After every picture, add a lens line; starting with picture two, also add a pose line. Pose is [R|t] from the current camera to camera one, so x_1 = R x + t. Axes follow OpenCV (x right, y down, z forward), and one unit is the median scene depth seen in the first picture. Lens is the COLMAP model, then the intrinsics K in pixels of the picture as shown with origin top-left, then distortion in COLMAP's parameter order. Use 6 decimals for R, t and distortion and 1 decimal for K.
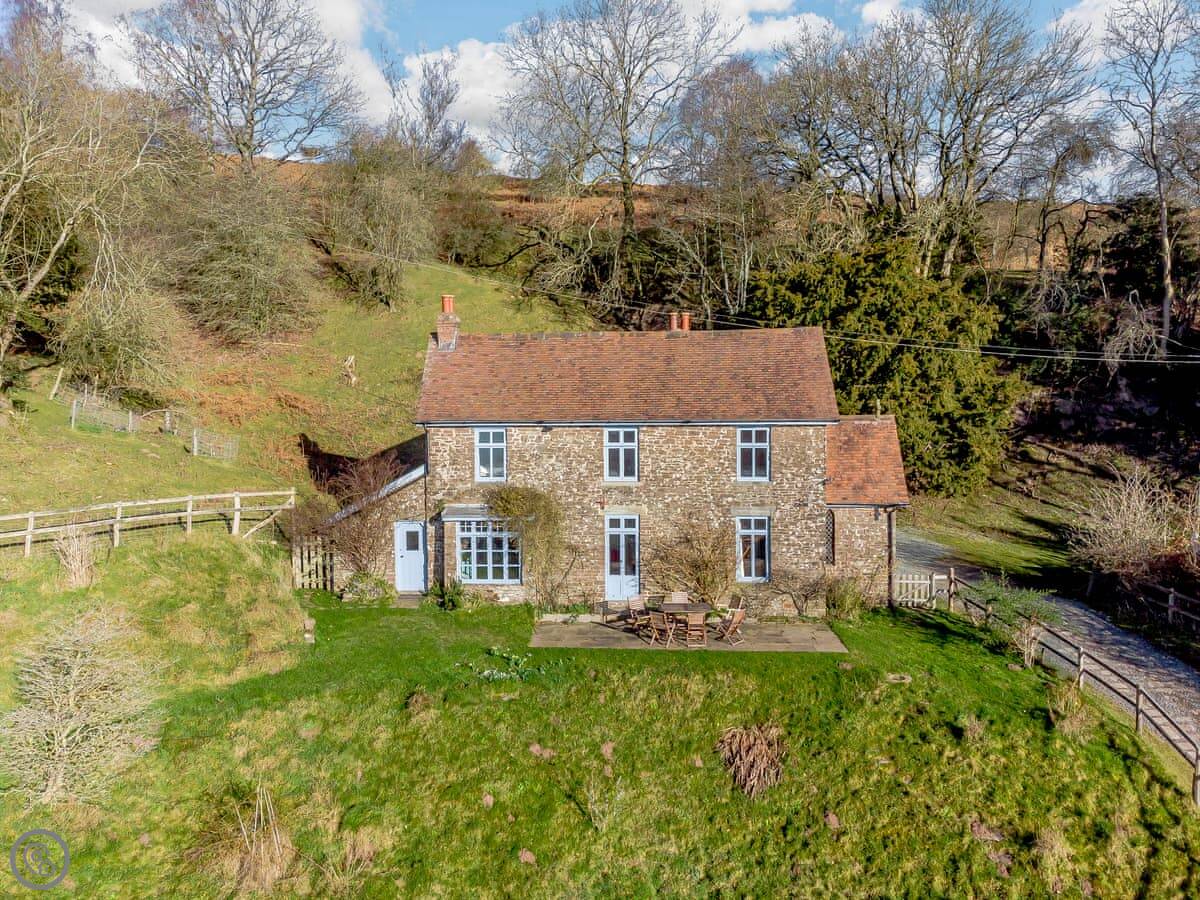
lens RADIAL K [[903.5, 0, 586.8], [0, 903.5, 429.6], [0, 0, 1]] dist [0.083857, -0.115791]
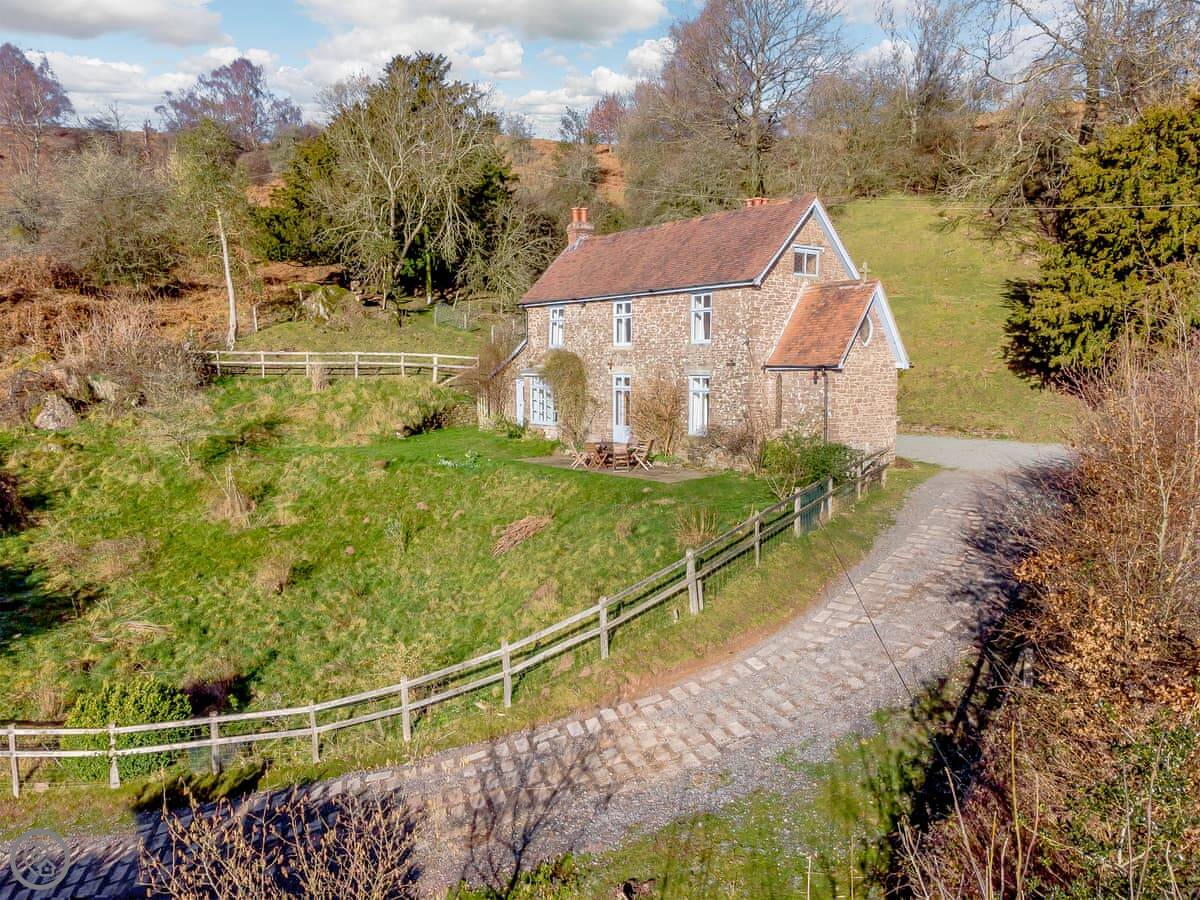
lens RADIAL K [[903.5, 0, 586.8], [0, 903.5, 429.6], [0, 0, 1]] dist [0.083857, -0.115791]
pose [[0.670570, 0.056333, -0.739705, 0.891315], [-0.039379, 0.998410, 0.040336, 0.120706], [0.740801, 0.002080, 0.671722, 0.165877]]
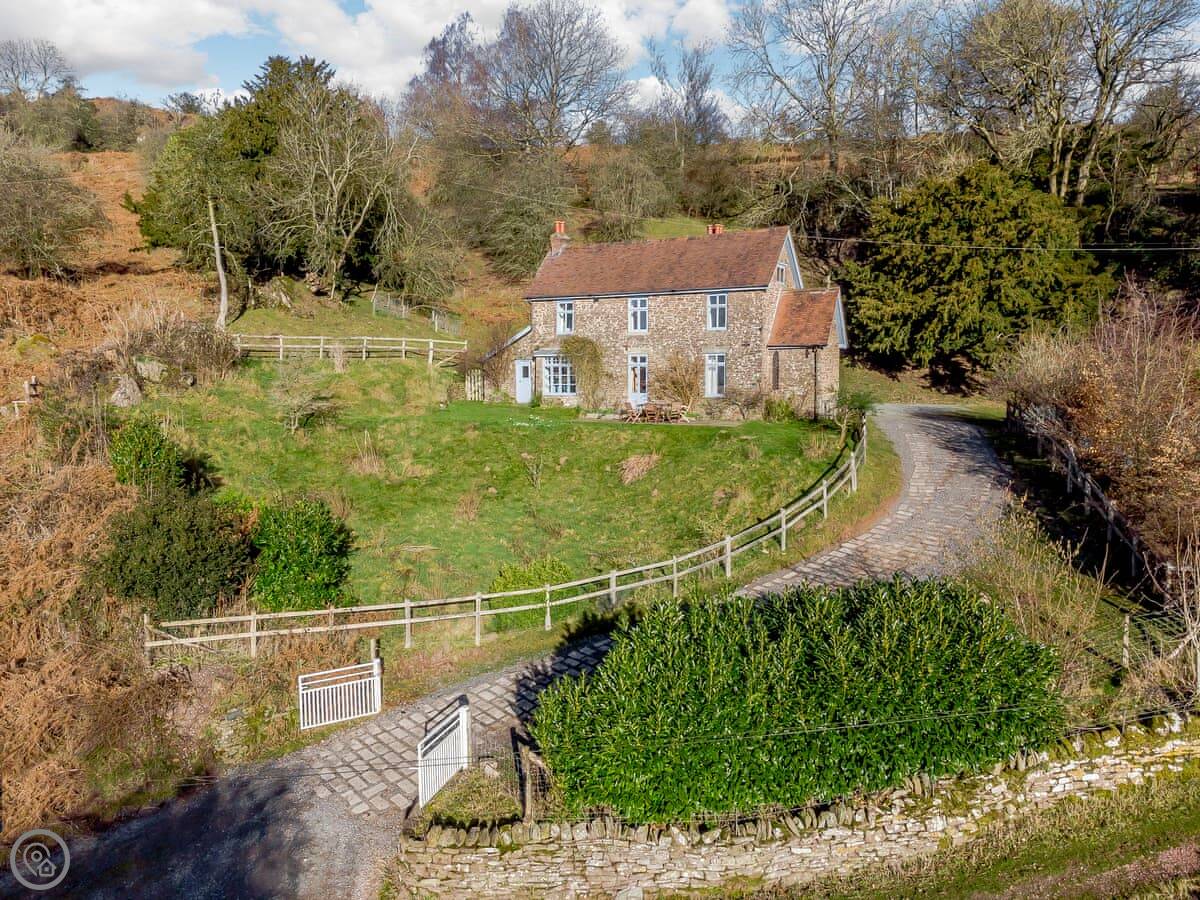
lens RADIAL K [[903.5, 0, 586.8], [0, 903.5, 429.6], [0, 0, 1]] dist [0.083857, -0.115791]
pose [[0.903875, 0.031911, -0.426606, 0.628762], [-0.021354, 0.999336, 0.029509, 0.180672], [0.427264, -0.017562, 0.903956, -0.452288]]
